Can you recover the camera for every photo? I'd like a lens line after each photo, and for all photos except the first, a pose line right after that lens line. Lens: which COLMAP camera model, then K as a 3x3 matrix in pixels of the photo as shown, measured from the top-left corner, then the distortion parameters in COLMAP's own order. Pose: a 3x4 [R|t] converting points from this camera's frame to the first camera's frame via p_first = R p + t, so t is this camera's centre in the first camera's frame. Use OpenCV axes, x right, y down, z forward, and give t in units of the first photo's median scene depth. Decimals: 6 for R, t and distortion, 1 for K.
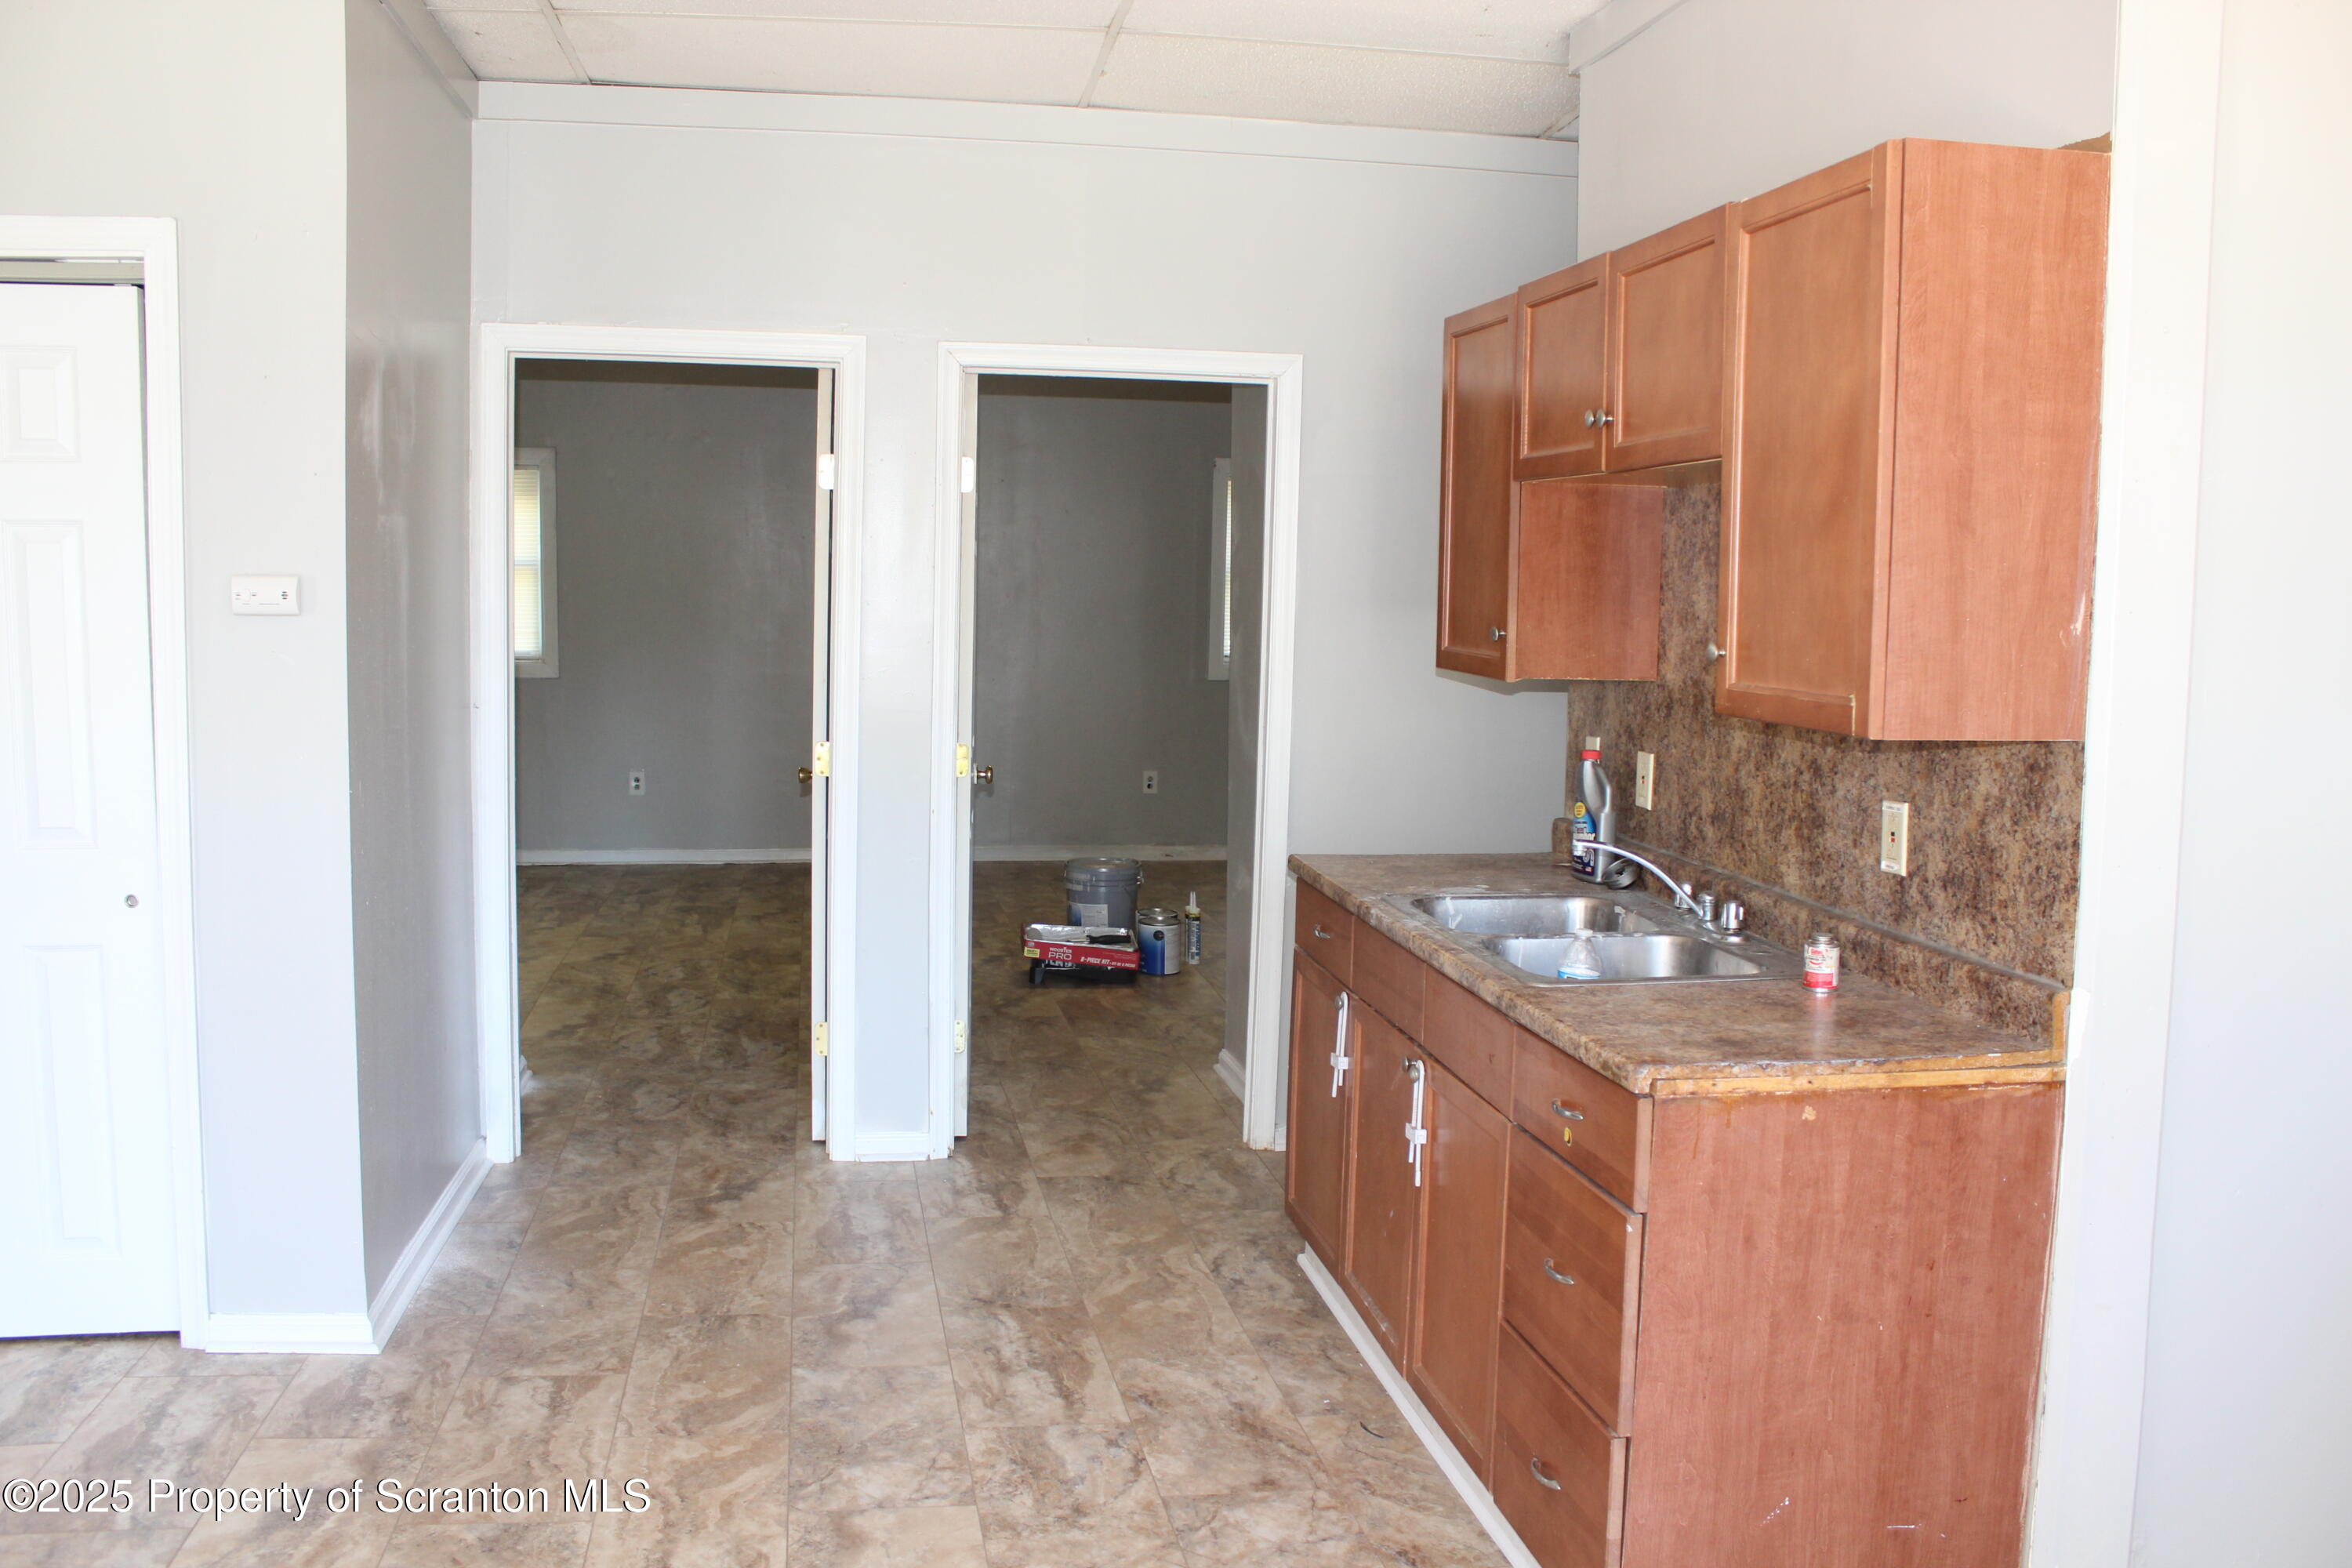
lens RADIAL K [[2015.3, 0, 1176.0], [0, 2015.3, 784.0], [0, 0, 1]] dist [-0.171120, 0.146839]
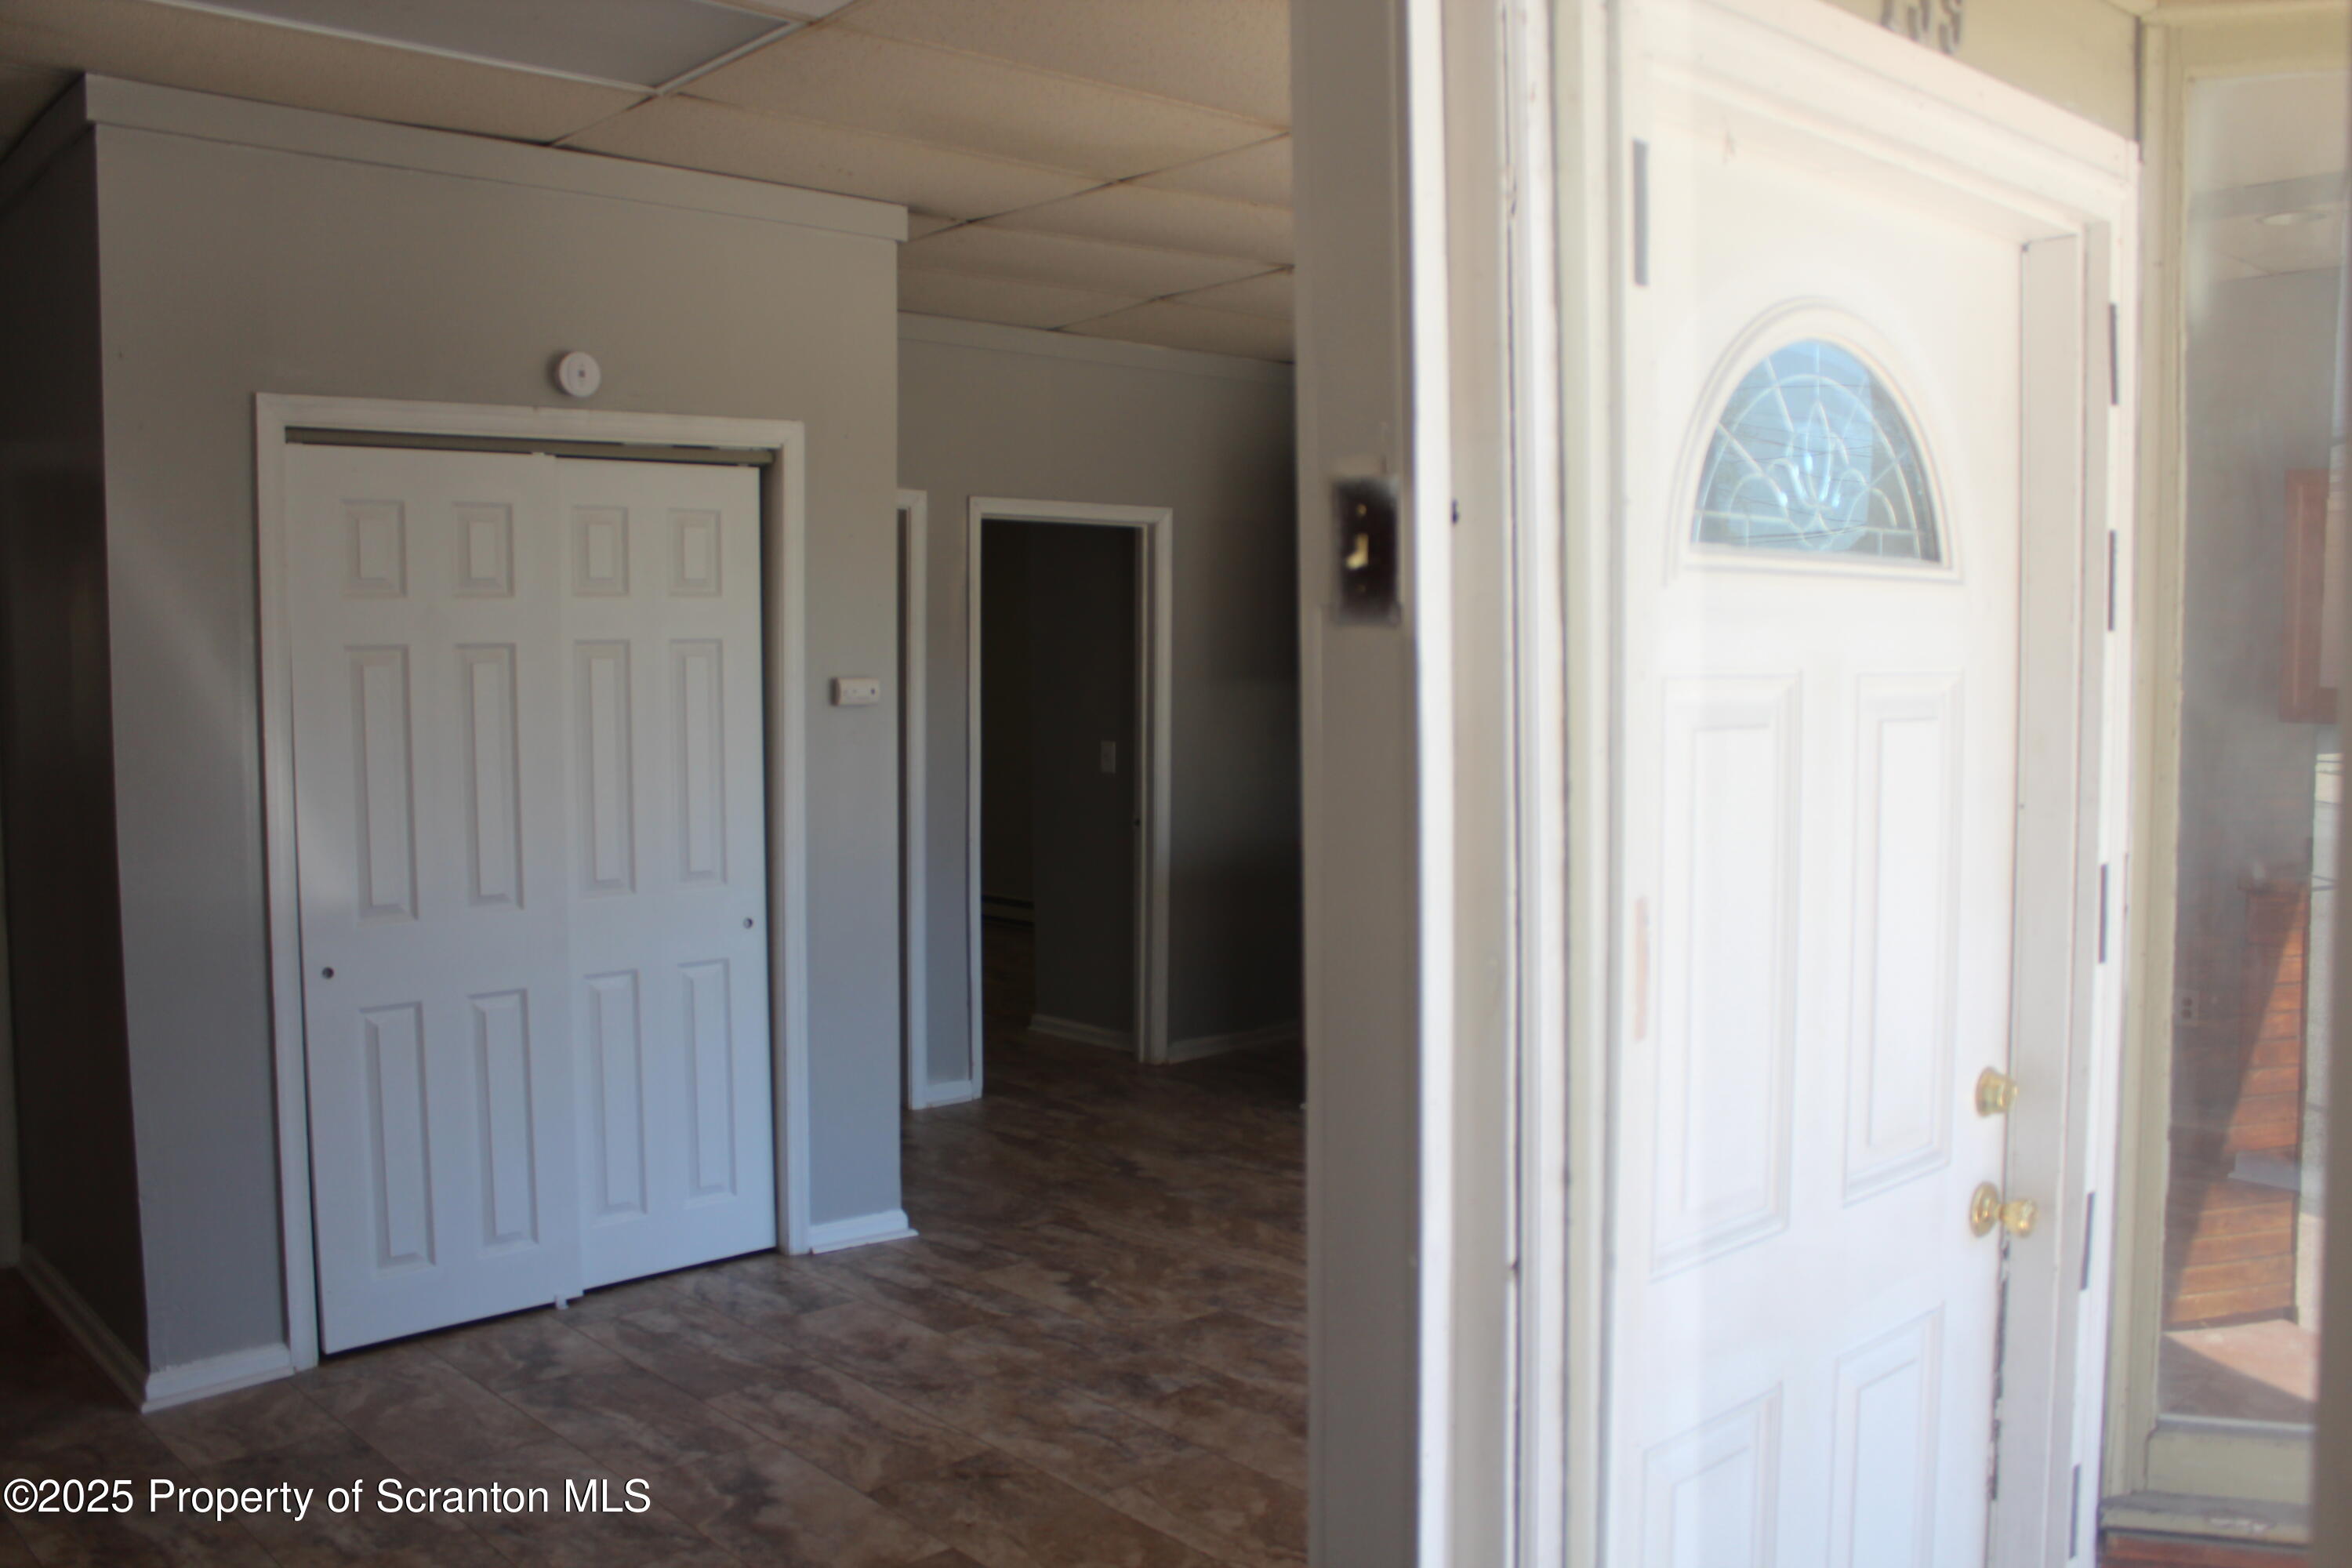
lens RADIAL K [[2015.3, 0, 1176.0], [0, 2015.3, 784.0], [0, 0, 1]] dist [-0.171120, 0.146839]
pose [[0.849382, -0.059449, 0.524419, -1.004635], [0.077980, 0.996866, -0.013295, 0.006187], [-0.521986, 0.052187, 0.851356, -0.329999]]
